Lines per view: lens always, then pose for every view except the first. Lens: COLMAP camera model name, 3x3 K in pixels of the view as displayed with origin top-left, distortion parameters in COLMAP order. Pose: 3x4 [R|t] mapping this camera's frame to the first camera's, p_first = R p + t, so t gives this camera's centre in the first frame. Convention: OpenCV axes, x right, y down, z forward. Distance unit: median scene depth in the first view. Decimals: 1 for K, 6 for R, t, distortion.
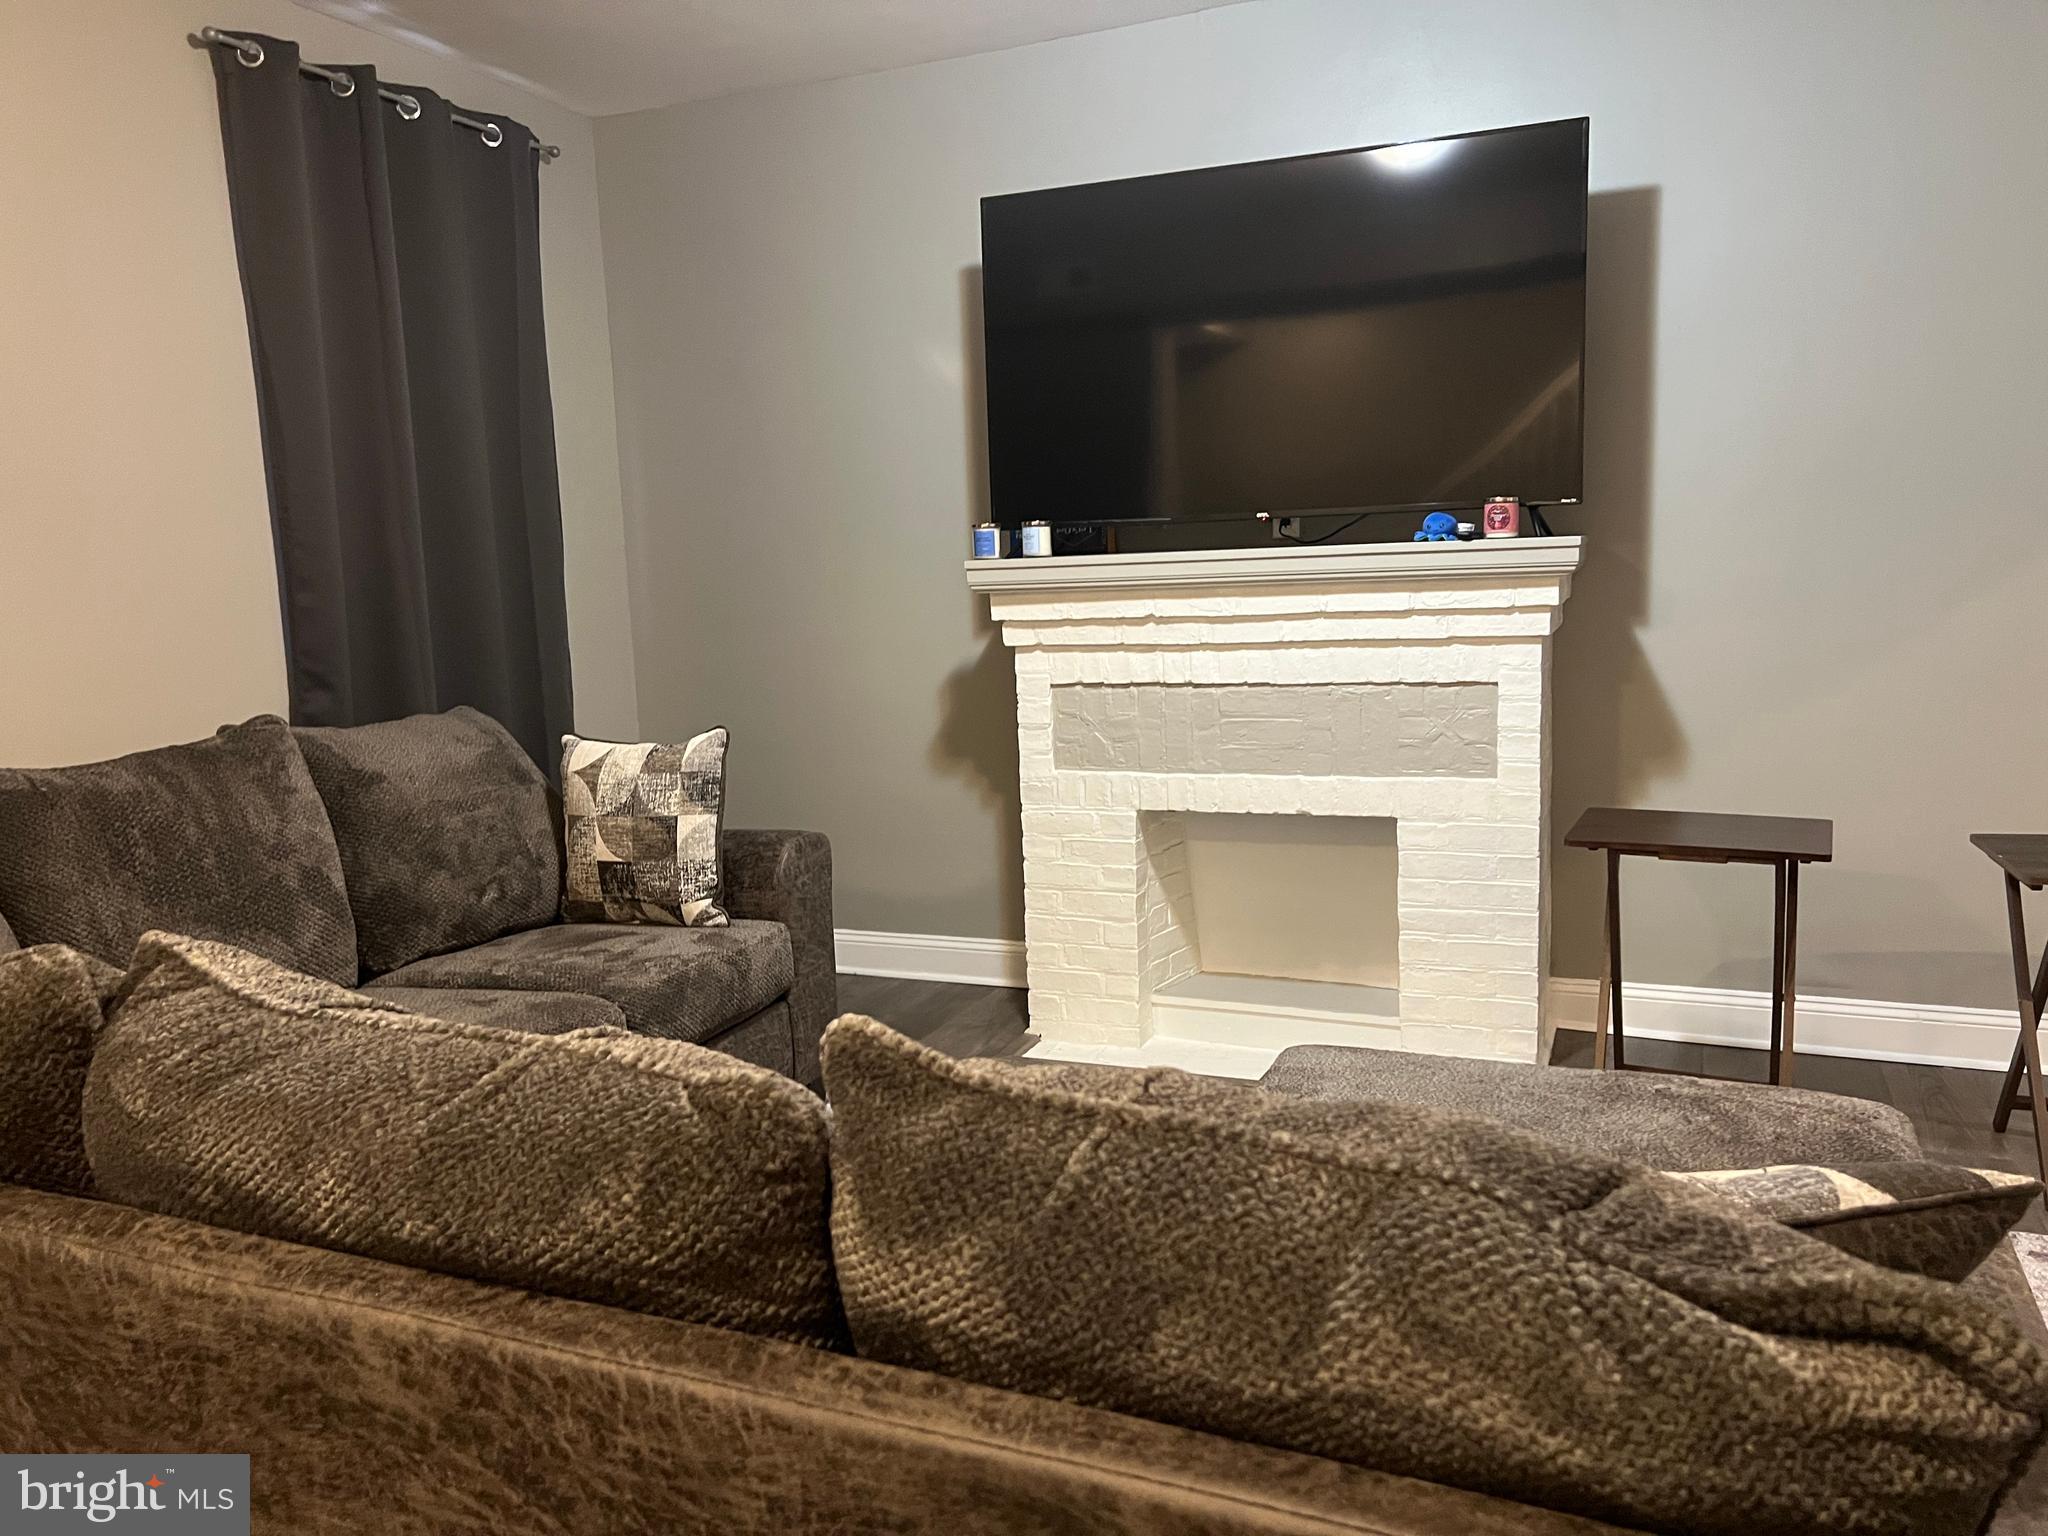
lens RADIAL K [[1539.6, 0, 1003.7], [0, 1539.6, 779.0], [0, 0, 1]] dist [0.075915, -0.084046]
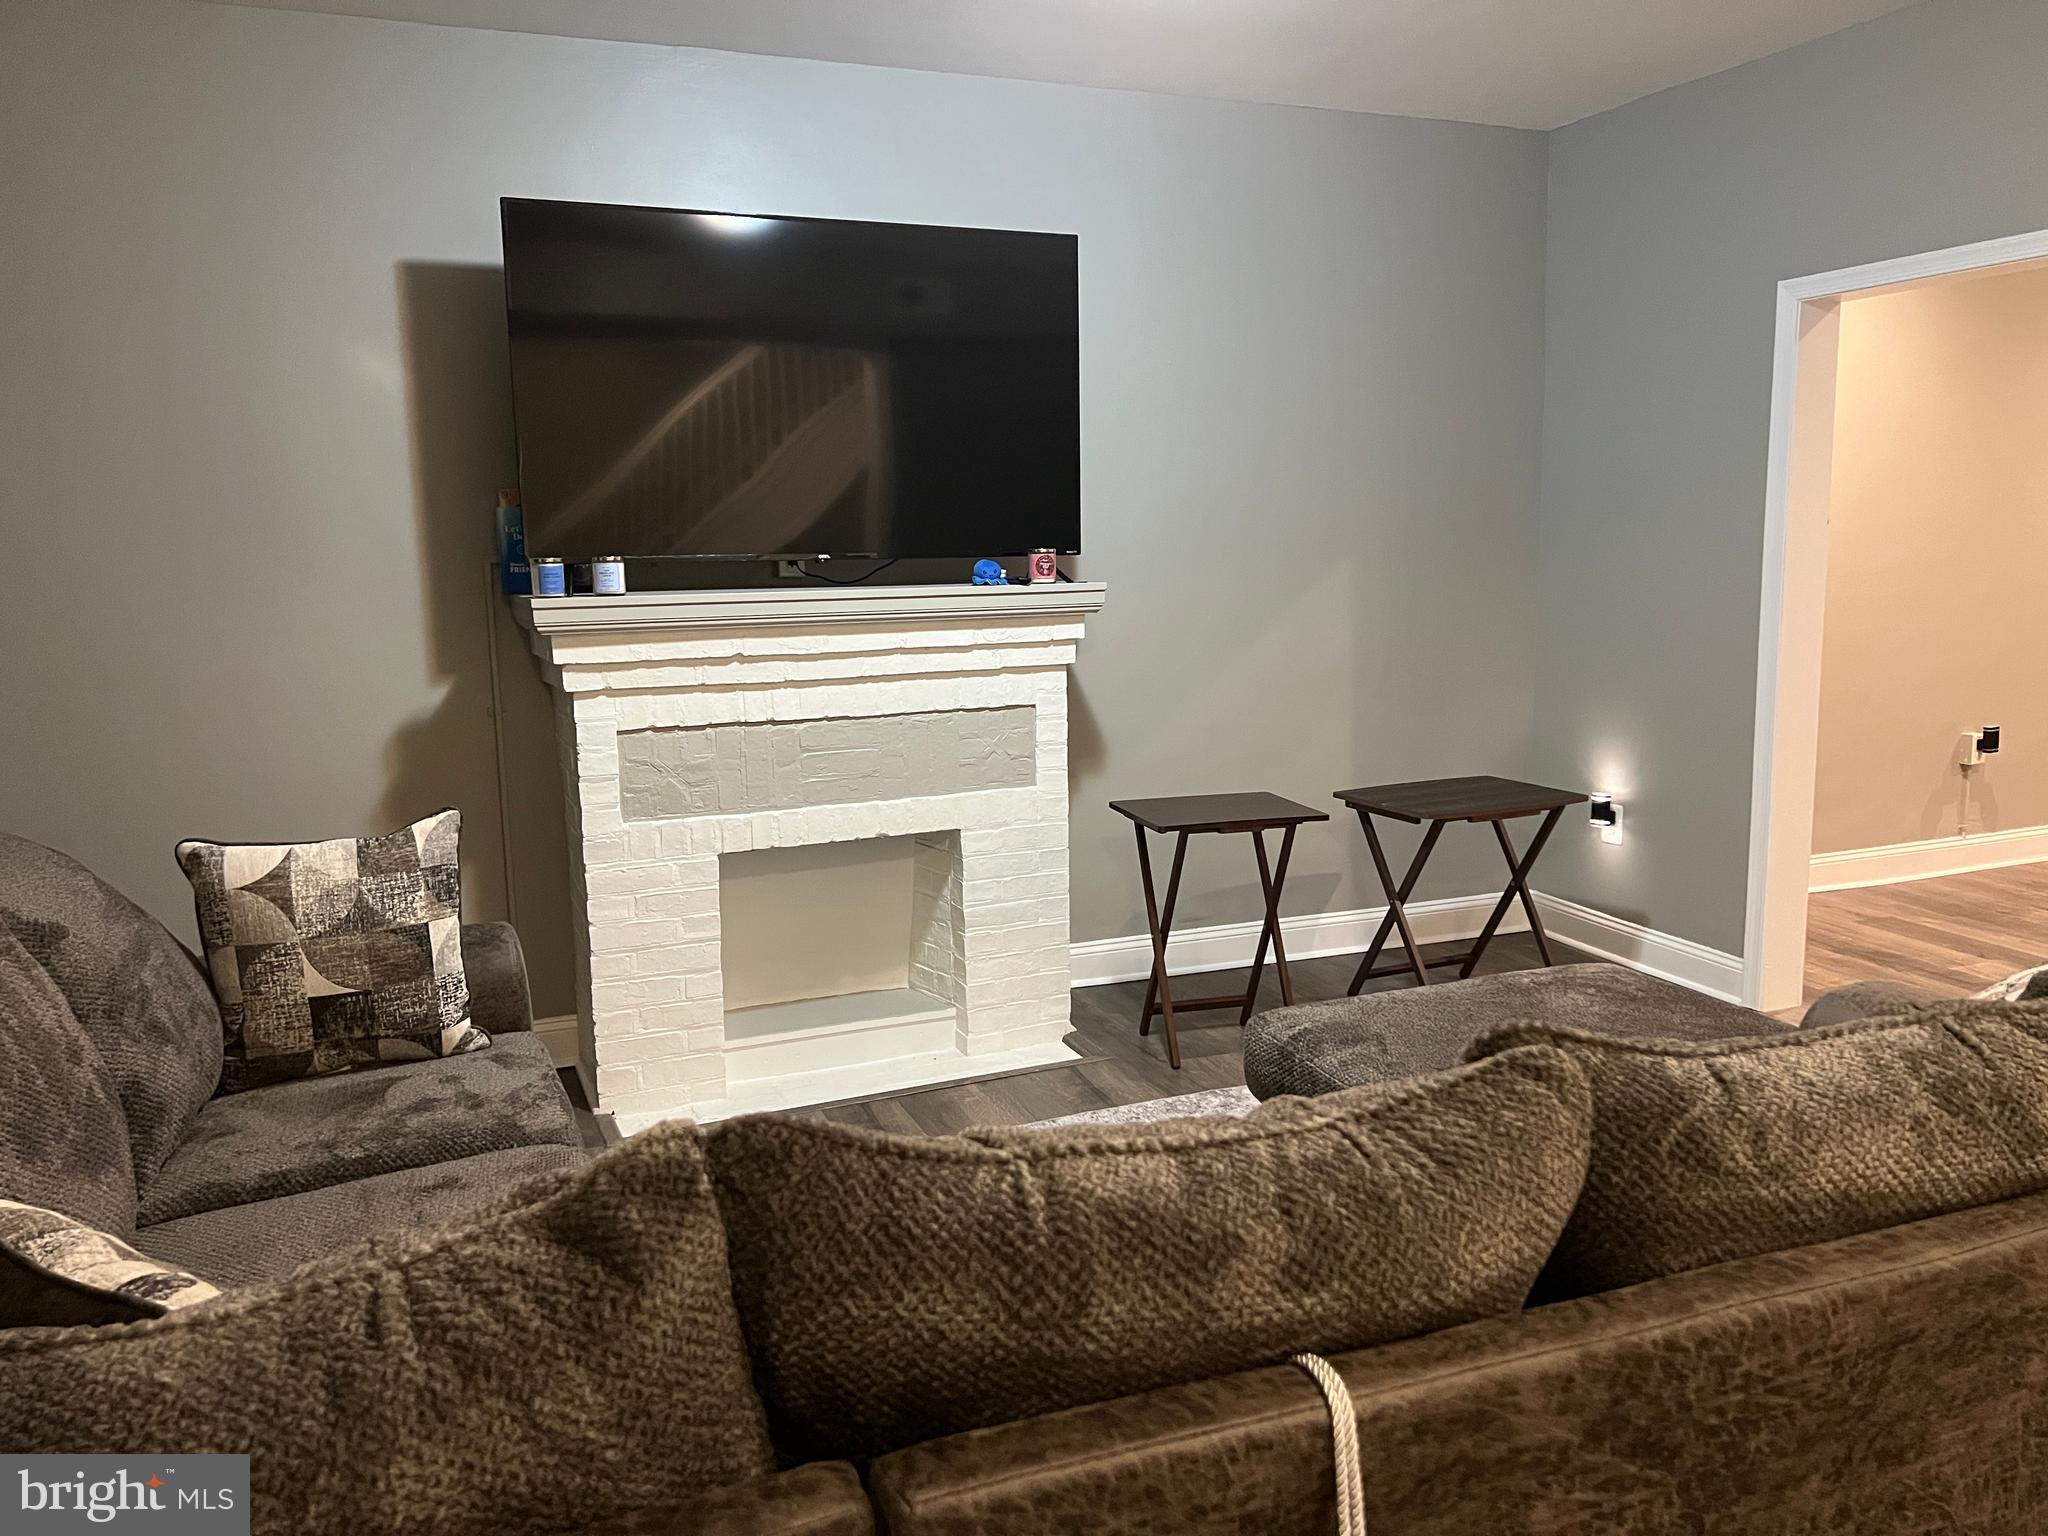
lens RADIAL K [[1539.6, 0, 1026.2], [0, 1539.6, 761.7], [0, 0, 1]] dist [0.075915, -0.084046]
pose [[0.694767, -0.079242, 0.714856, -0.519266], [0.095348, 0.995287, 0.017660, -0.040112], [-0.712887, 0.055891, 0.699048, 0.190279]]
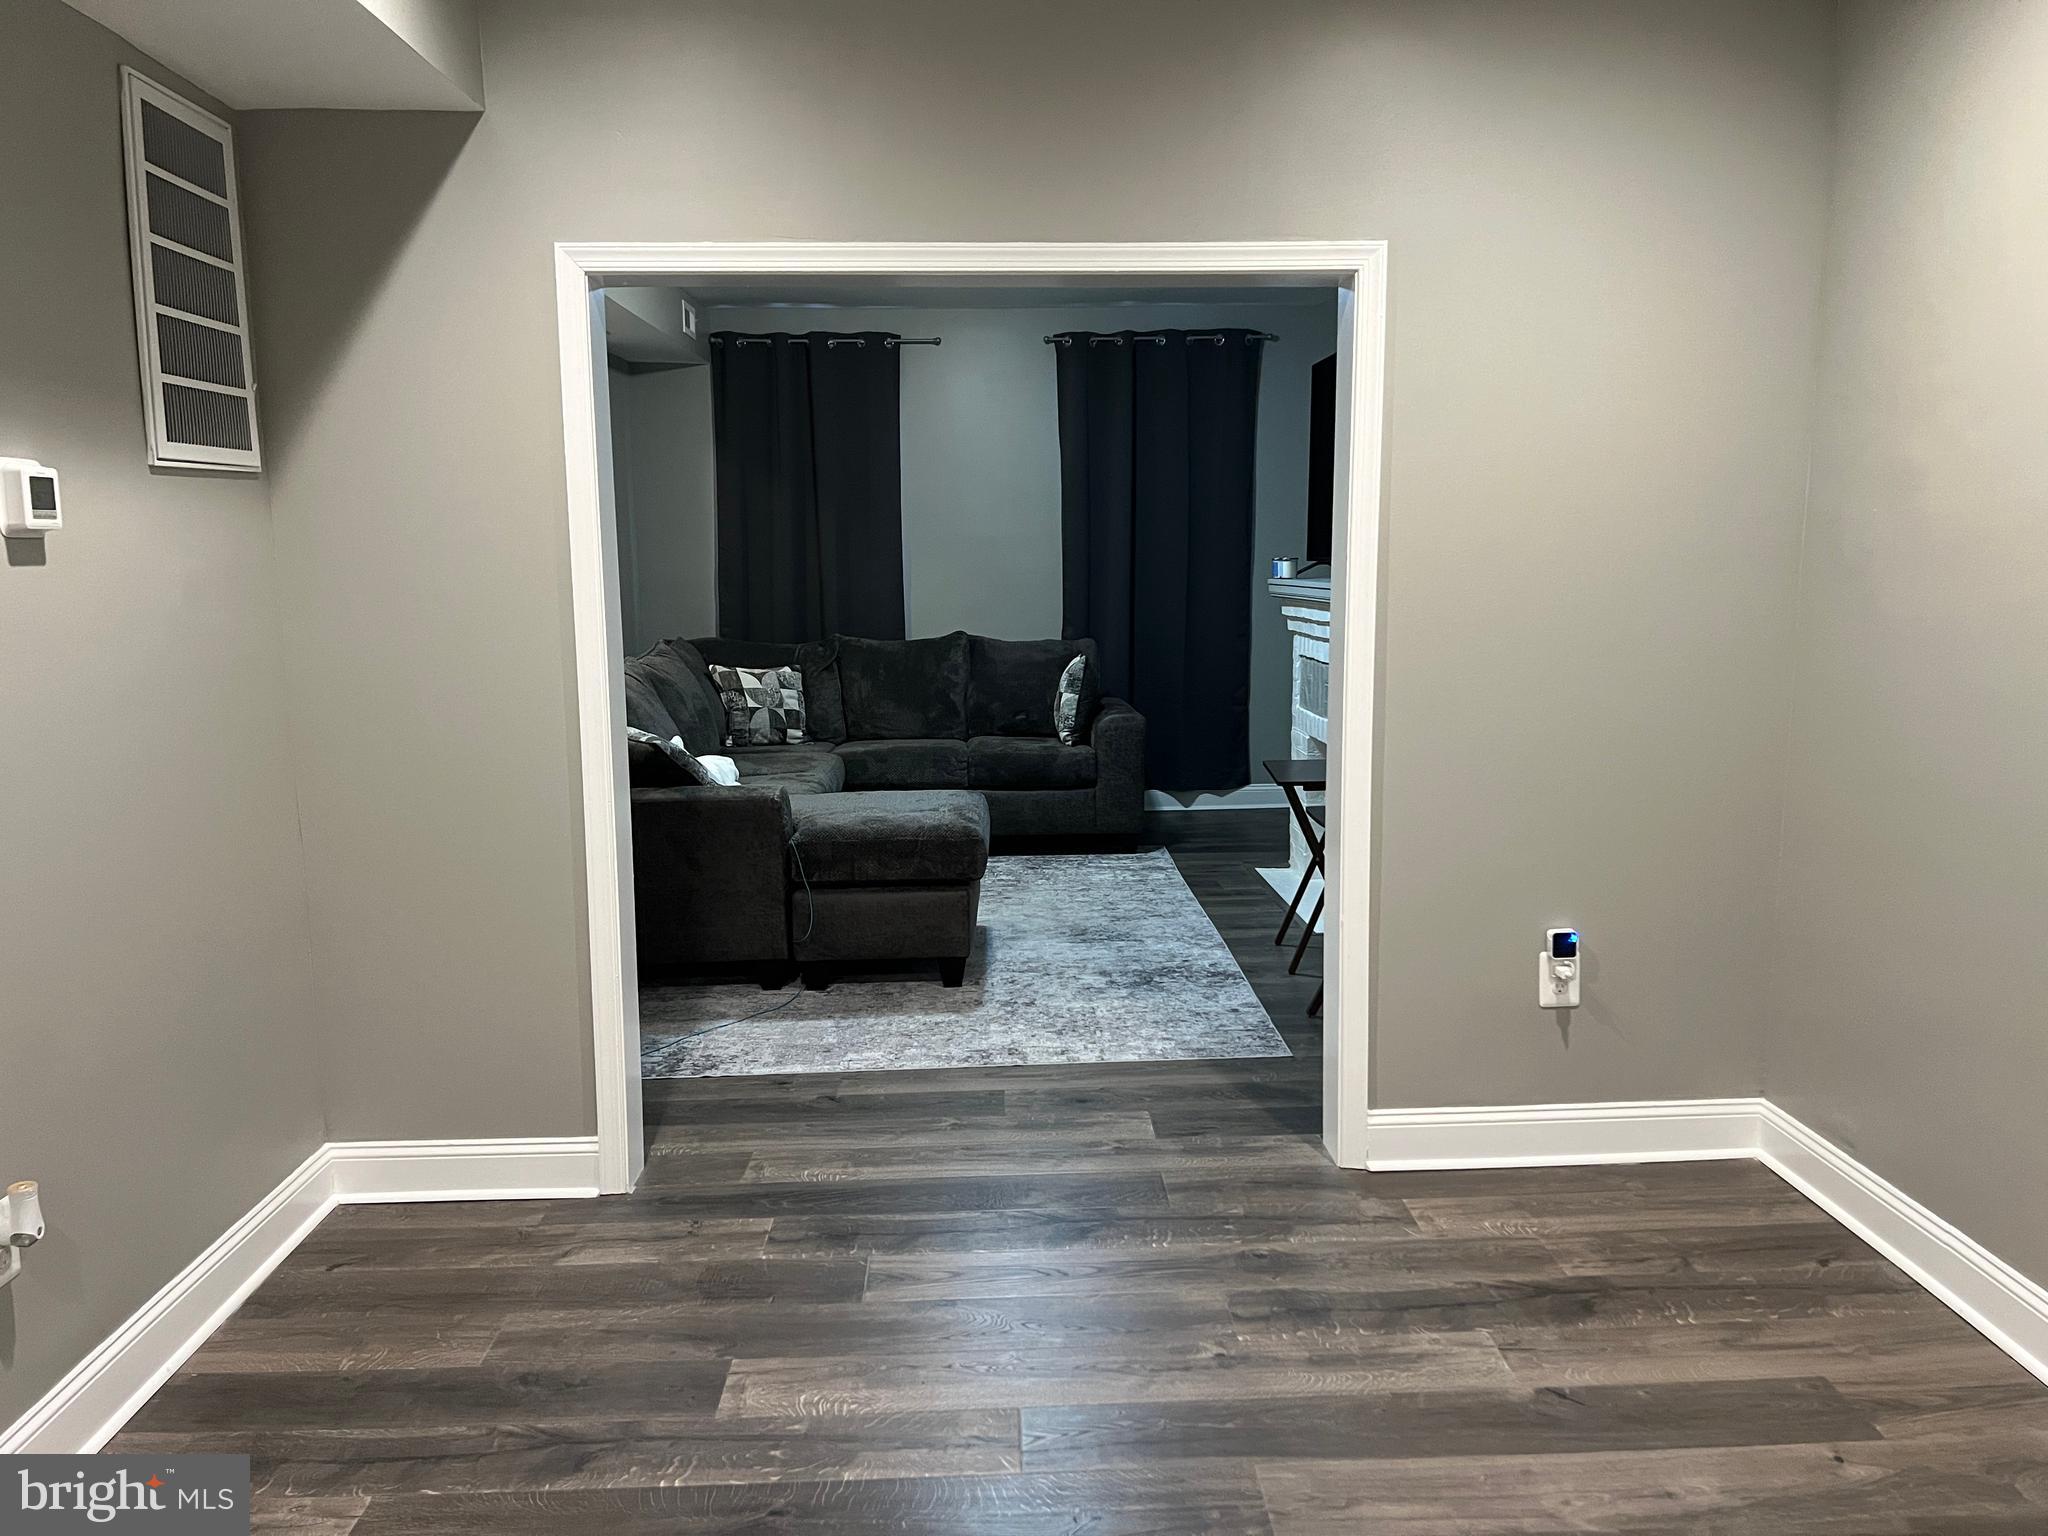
lens RADIAL K [[1539.6, 0, 1028.7], [0, 1539.6, 802.9], [0, 0, 1]] dist [0.075915, -0.084046]
pose [[0.427344, 0.177446, -0.886505, 1.582831], [-0.136222, 0.981993, 0.130892, -0.092351], [0.893768, 0.064826, 0.443820, -0.000136]]
